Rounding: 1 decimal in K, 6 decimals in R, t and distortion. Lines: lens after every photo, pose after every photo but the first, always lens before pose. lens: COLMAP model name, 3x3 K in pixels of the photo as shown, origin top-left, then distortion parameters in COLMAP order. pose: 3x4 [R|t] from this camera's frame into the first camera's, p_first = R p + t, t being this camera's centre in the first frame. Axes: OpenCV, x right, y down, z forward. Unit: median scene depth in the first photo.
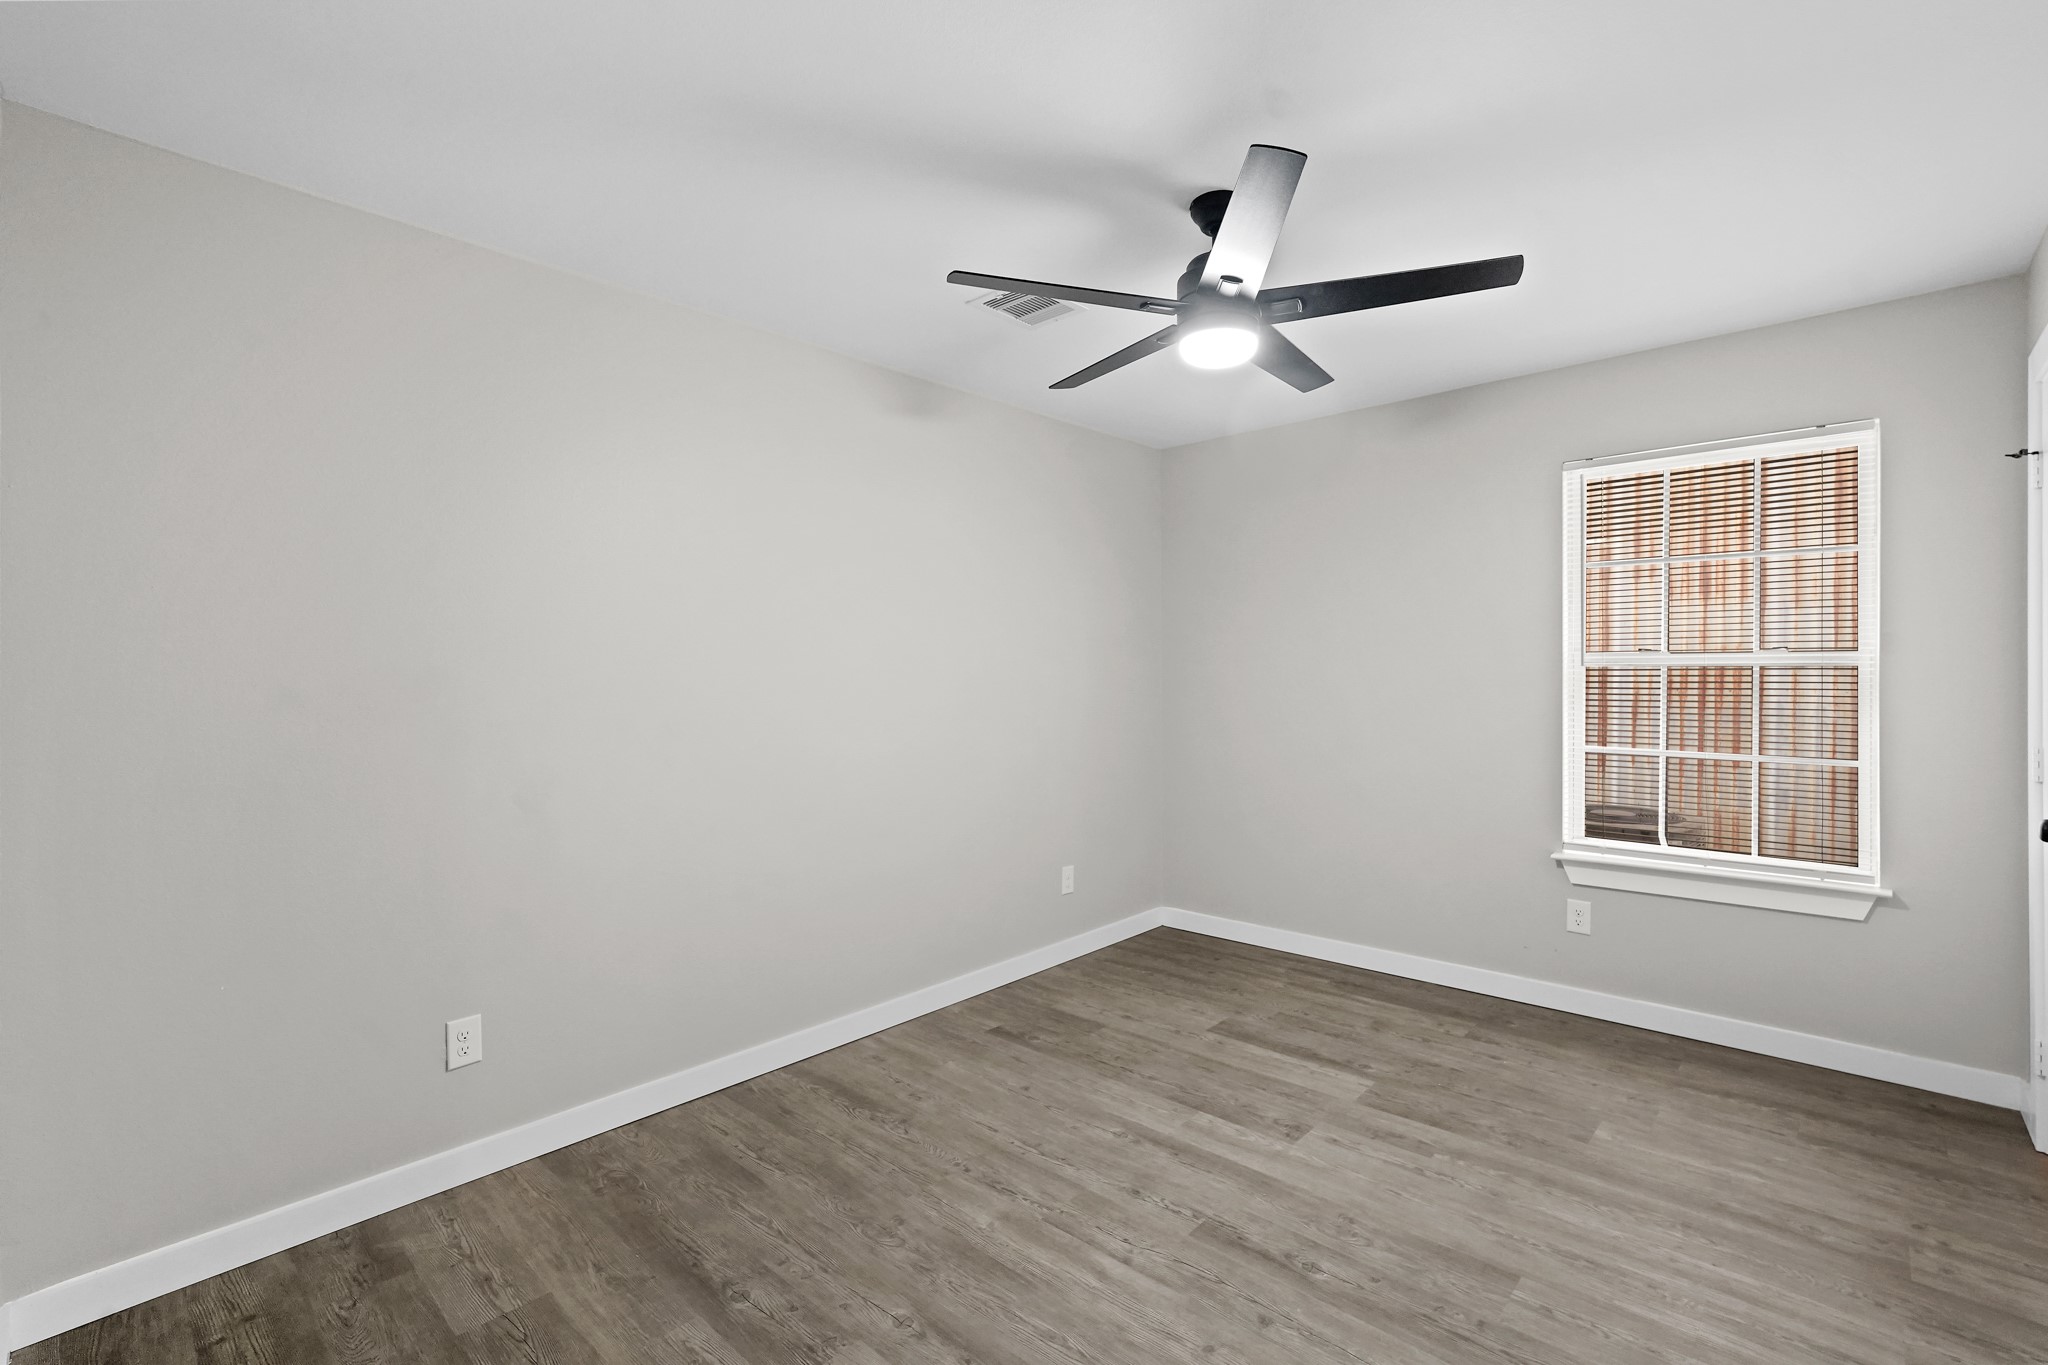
lens RADIAL K [[906.6, 0, 1024.9], [0, 906.6, 678.8], [0, 0, 1]] dist [-0.016965, 0.009878]
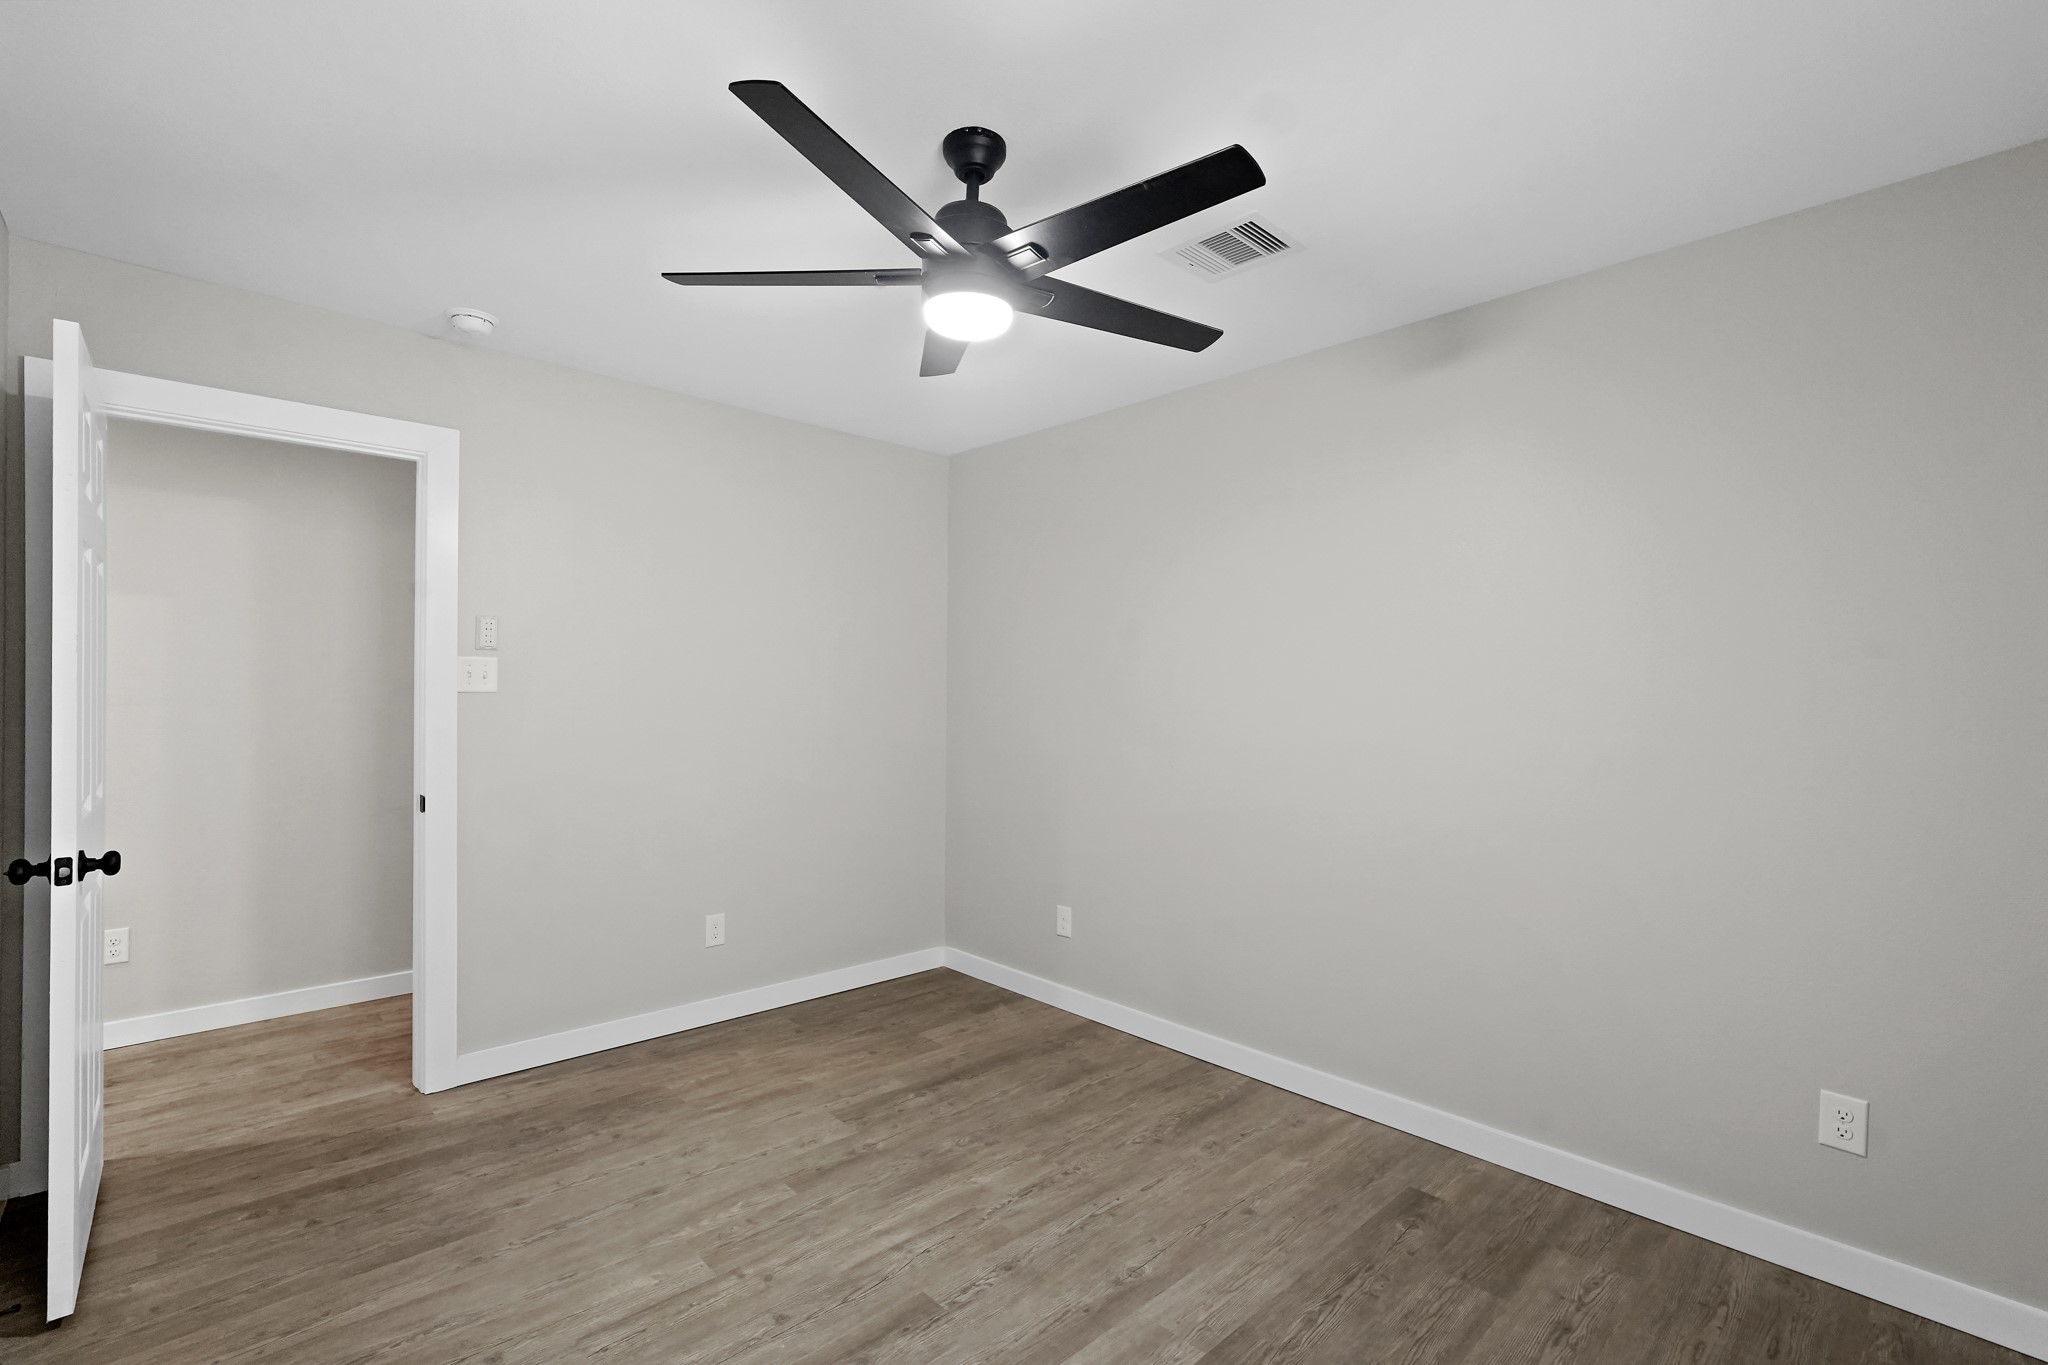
lens RADIAL K [[906.6, 0, 1024.9], [0, 906.6, 678.8], [0, 0, 1]] dist [-0.016965, 0.009878]
pose [[-0.063299, -0.008268, -0.997960, 0.988547], [-0.012884, 0.999889, -0.007467, -0.013620], [0.997911, 0.012385, -0.063398, 1.026009]]
